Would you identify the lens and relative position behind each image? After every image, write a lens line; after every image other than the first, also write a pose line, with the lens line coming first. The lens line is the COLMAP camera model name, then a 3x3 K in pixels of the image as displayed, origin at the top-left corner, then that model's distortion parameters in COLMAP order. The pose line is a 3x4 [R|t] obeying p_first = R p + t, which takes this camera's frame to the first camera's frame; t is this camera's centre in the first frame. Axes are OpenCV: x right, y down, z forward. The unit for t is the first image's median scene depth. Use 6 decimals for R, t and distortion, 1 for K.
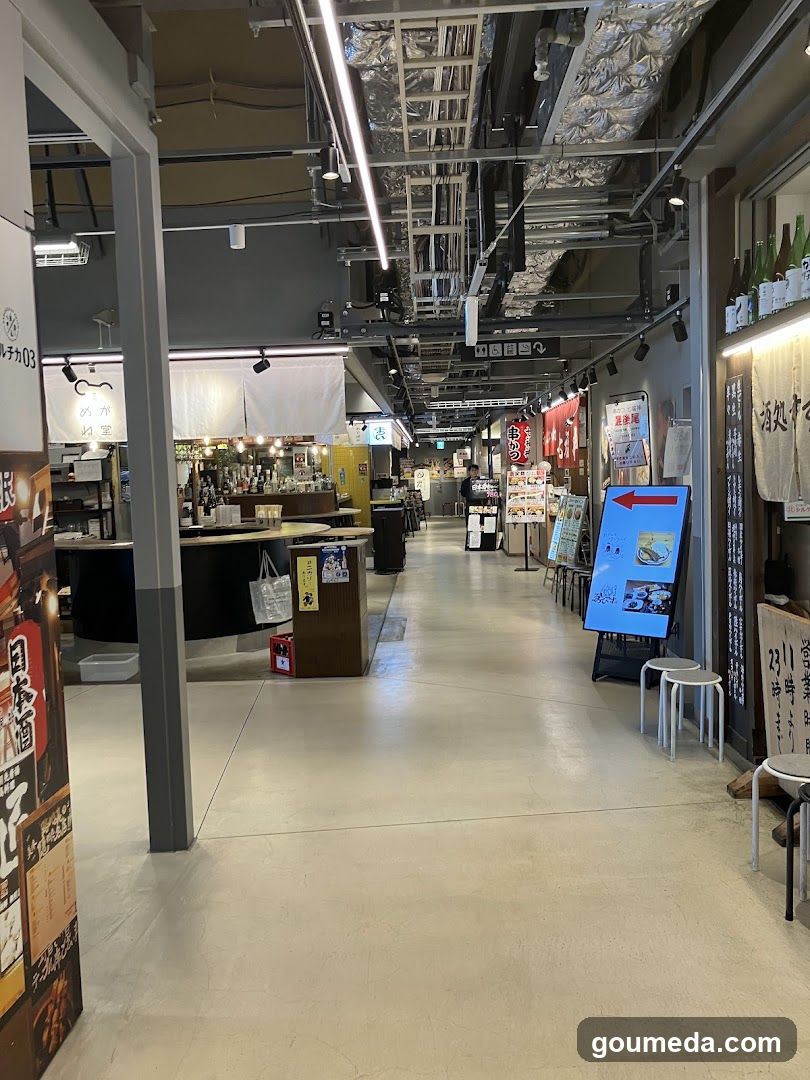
lens RADIAL K [[816.7, 0, 404.8], [0, 816.7, 537.7], [0, 0, 1]] dist [0.034640, -0.024504]
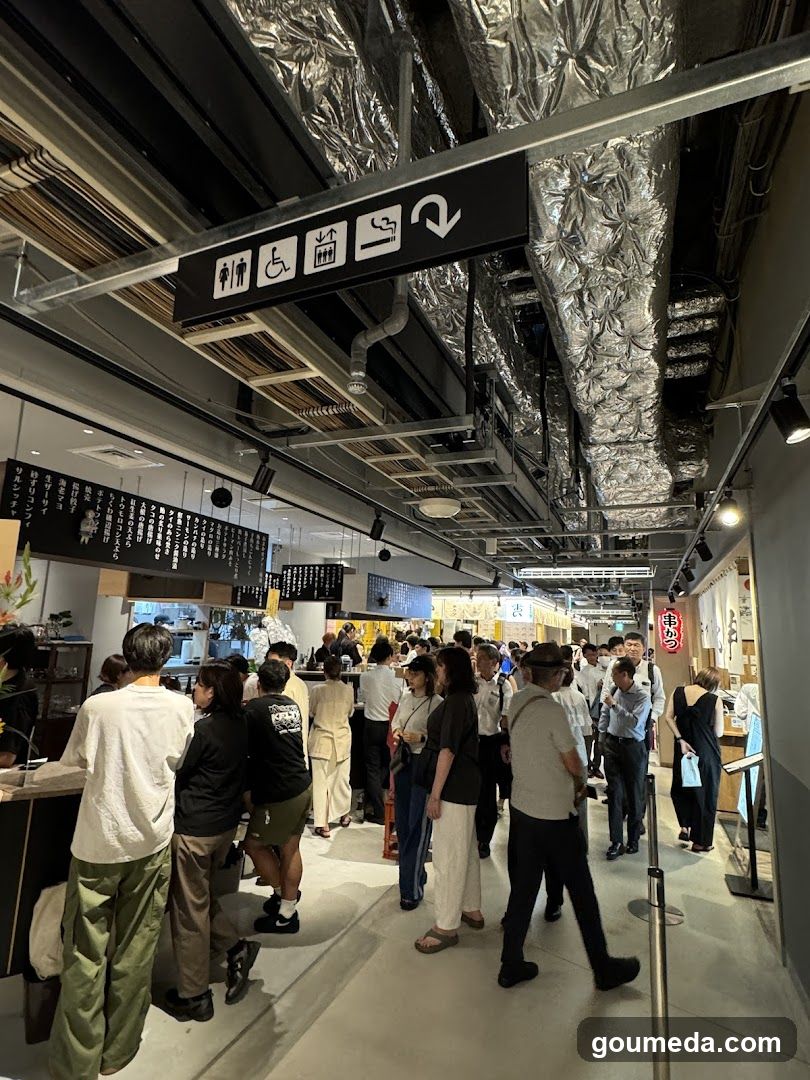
lens RADIAL K [[554.1, 0, 404.4], [0, 554.1, 541.2], [0, 0, 1]] dist [0.000012, -0.000004]
pose [[0.929355, -0.005265, -0.369151, 0.213881], [-0.088469, 0.967589, -0.236525, -0.104293], [0.358432, 0.252474, 0.898768, 0.877611]]
